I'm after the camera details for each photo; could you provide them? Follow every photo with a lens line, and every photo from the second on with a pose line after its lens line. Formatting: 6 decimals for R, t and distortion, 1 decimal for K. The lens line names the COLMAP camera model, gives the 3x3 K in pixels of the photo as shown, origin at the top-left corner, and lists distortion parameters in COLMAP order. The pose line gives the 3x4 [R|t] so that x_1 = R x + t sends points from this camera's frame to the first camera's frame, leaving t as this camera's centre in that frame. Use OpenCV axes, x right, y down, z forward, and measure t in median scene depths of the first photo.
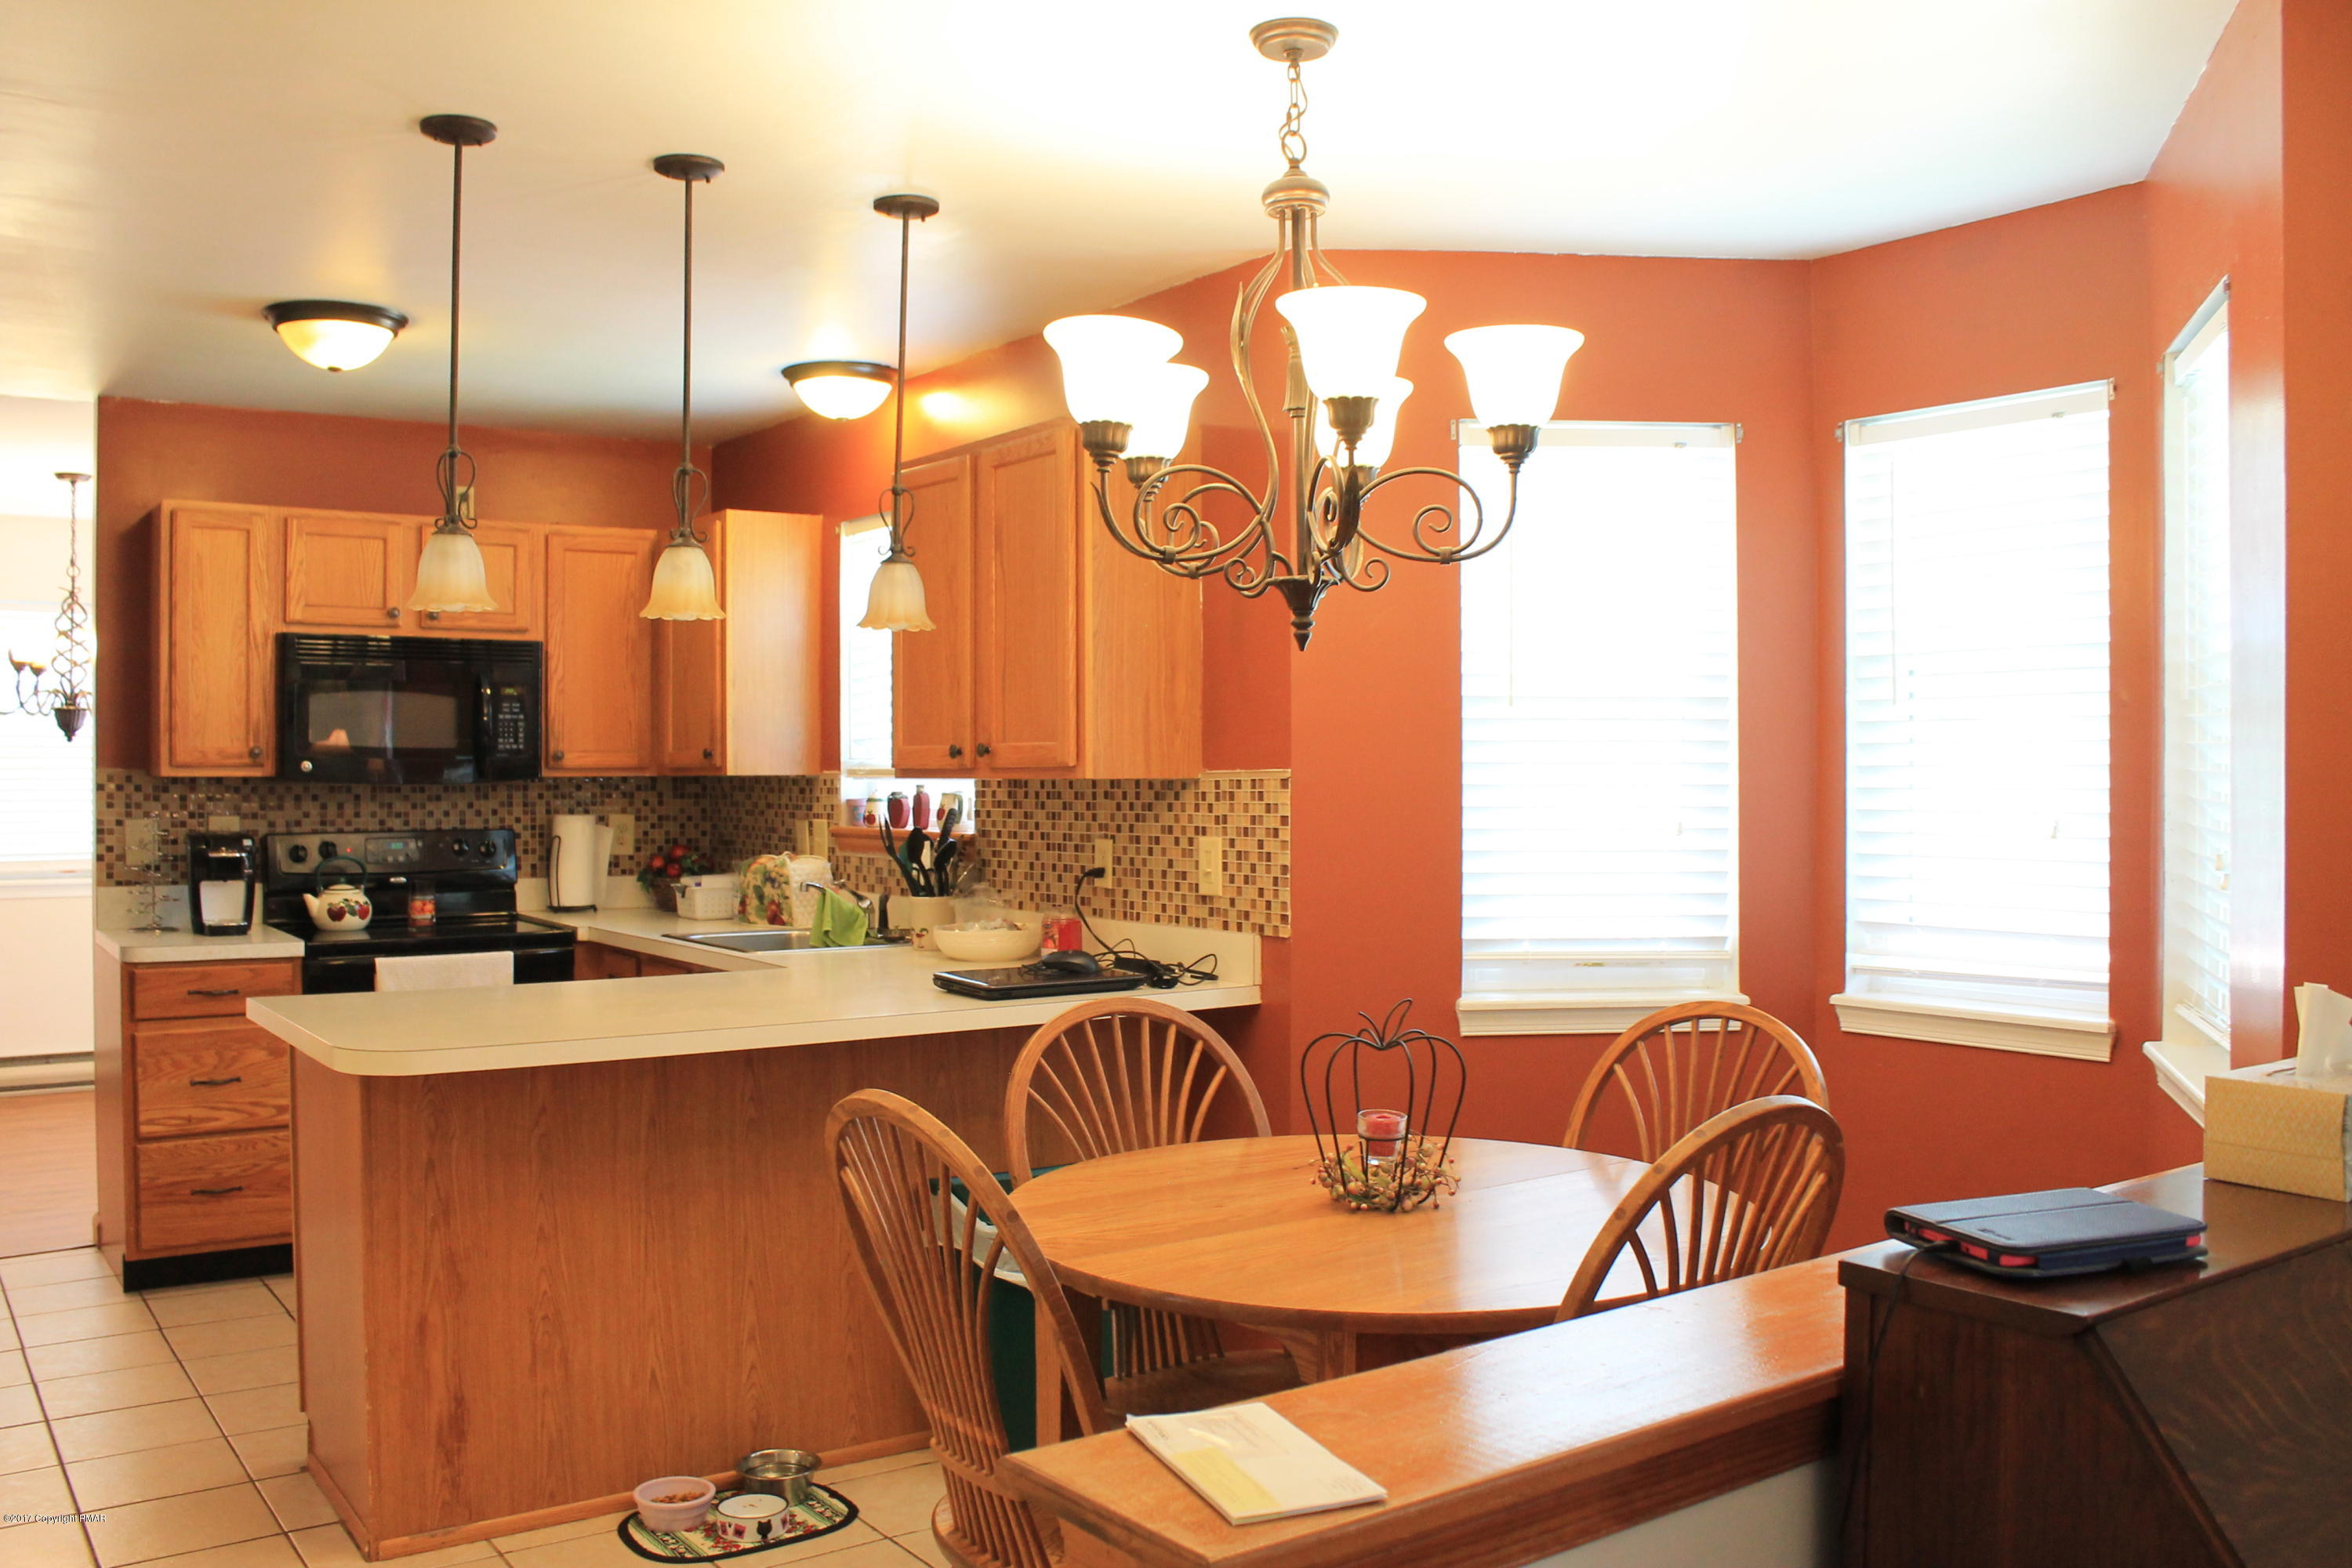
lens RADIAL K [[1959.6, 0, 1175.9], [0, 1959.6, 780.0], [0, 0, 1]] dist [-0.075936, 0.003542]
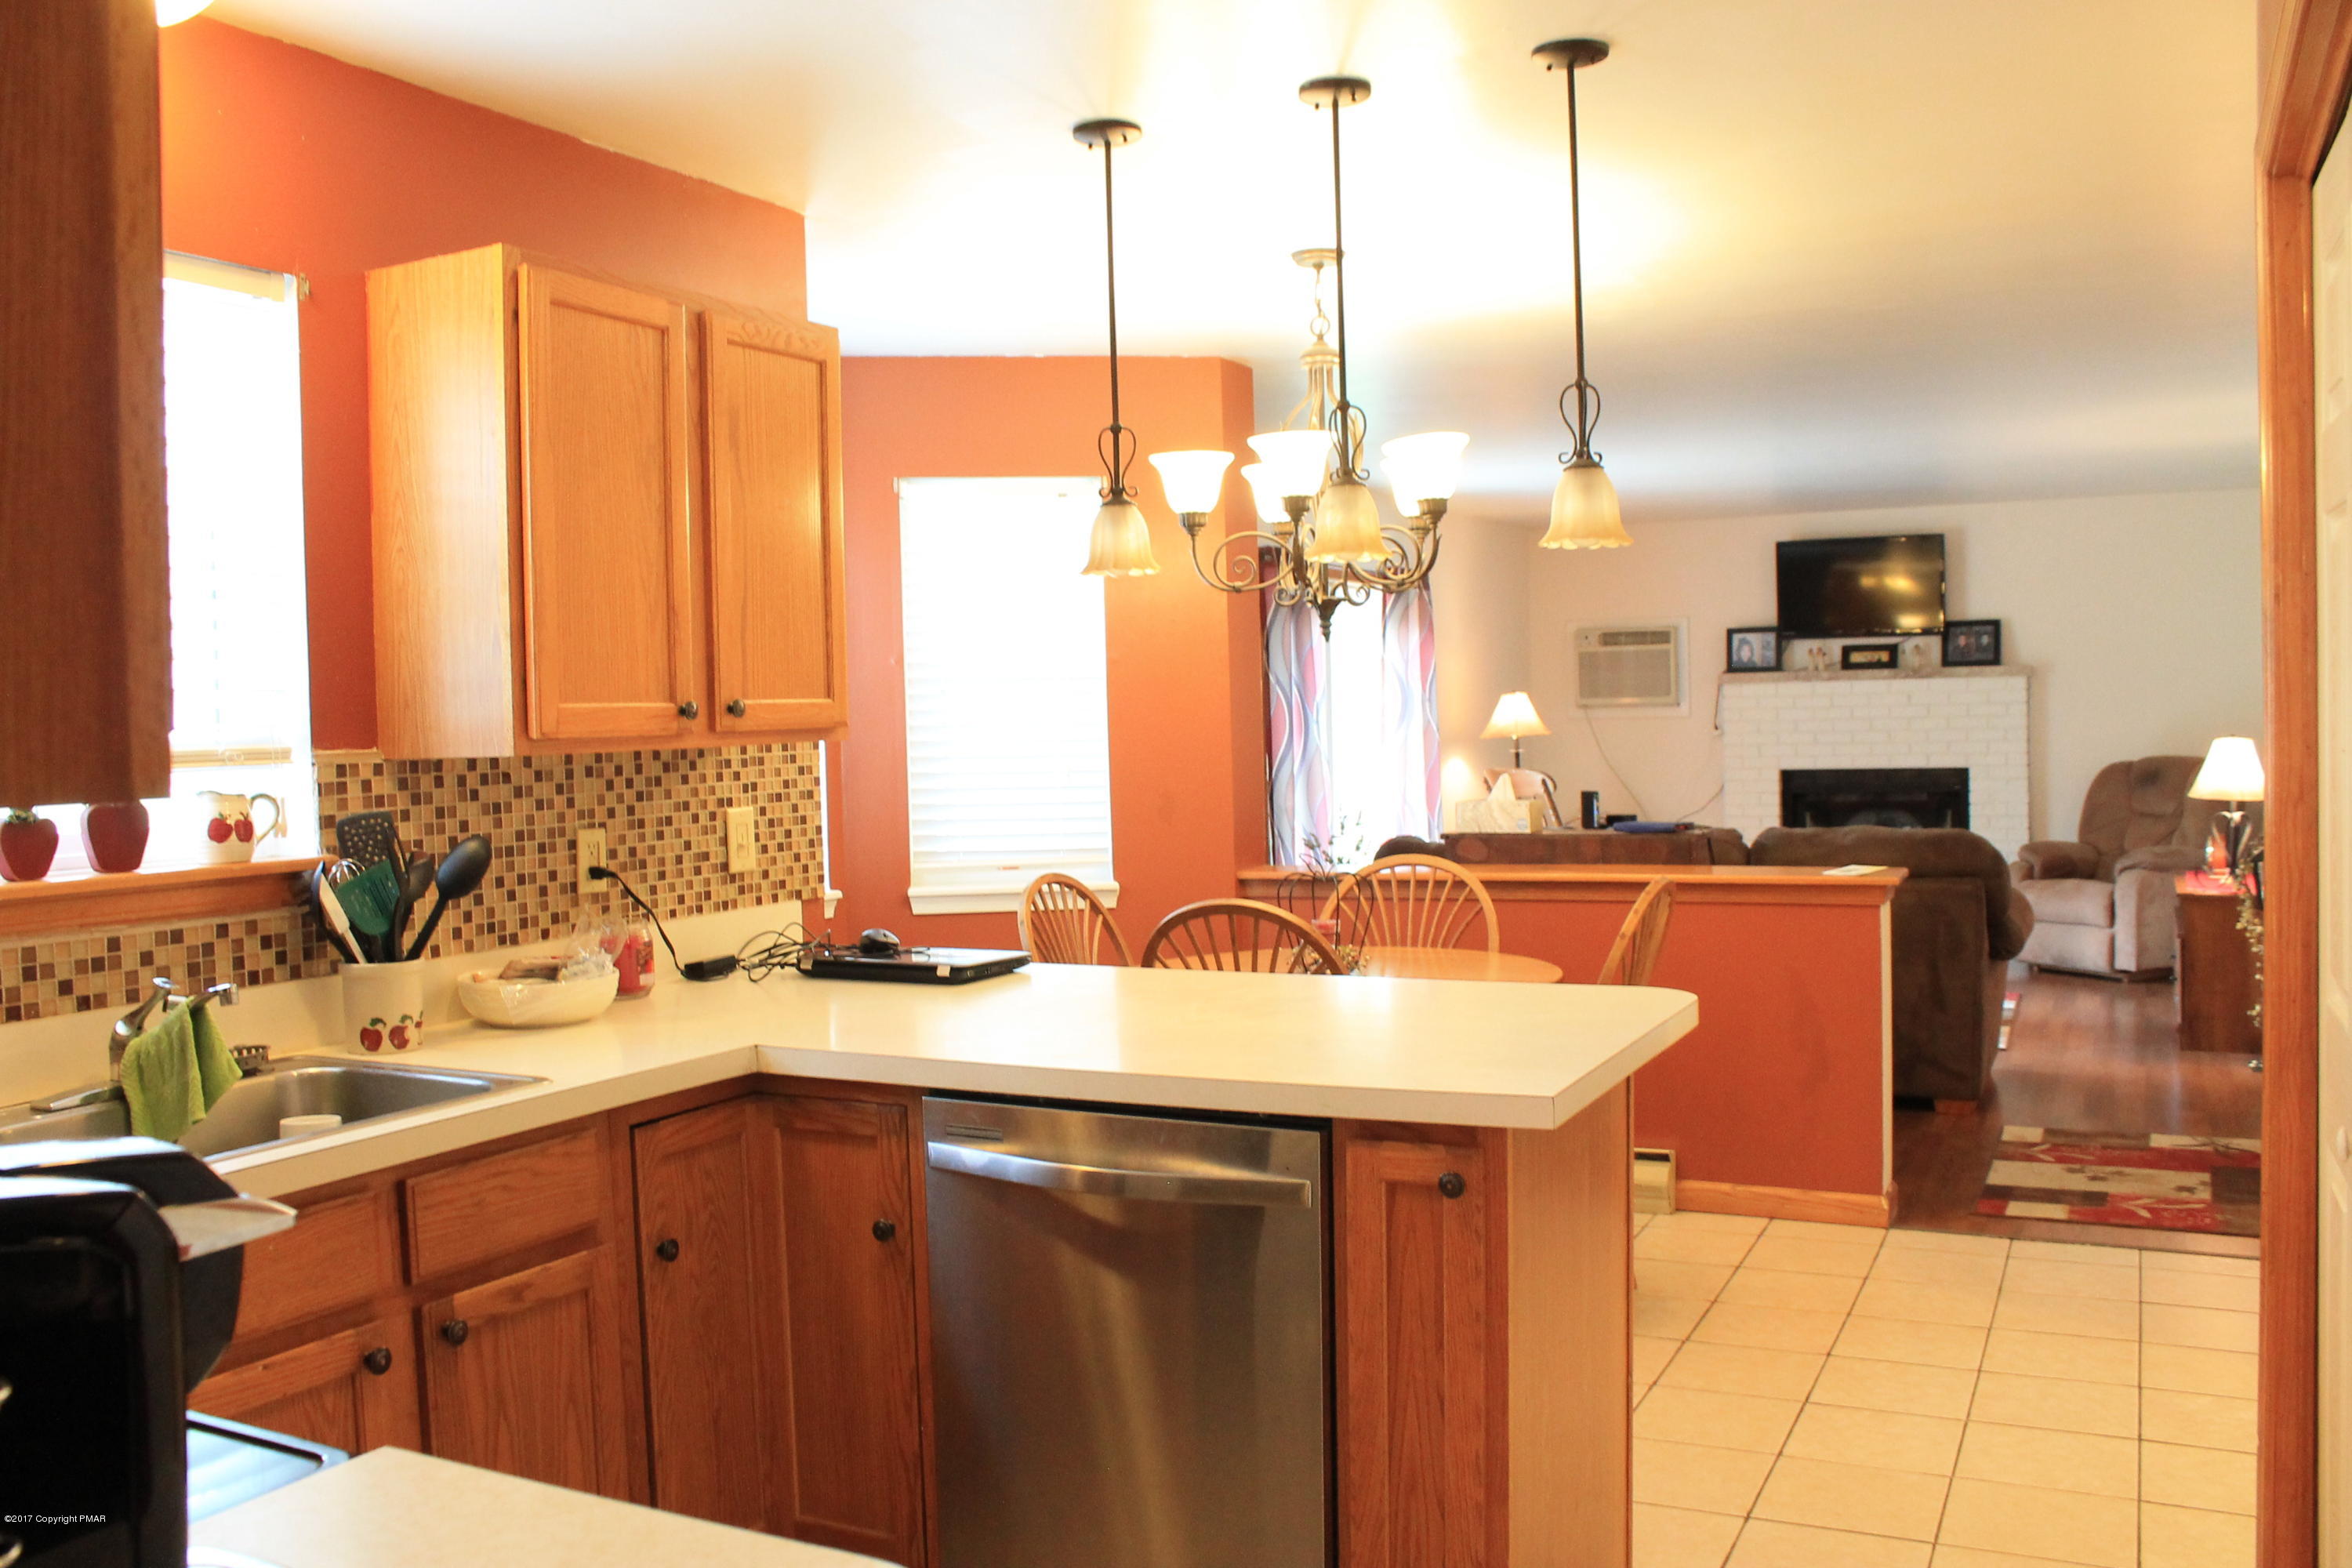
lens RADIAL K [[1959.6, 0, 1175.7], [0, 1959.6, 783.5], [0, 0, 1]] dist [-0.075936, 0.003542]
pose [[-0.454258, -0.017164, 0.890705, -0.857732], [0.033561, 0.998775, 0.036363, -0.008175], [-0.890238, 0.046411, -0.453125, 1.194789]]
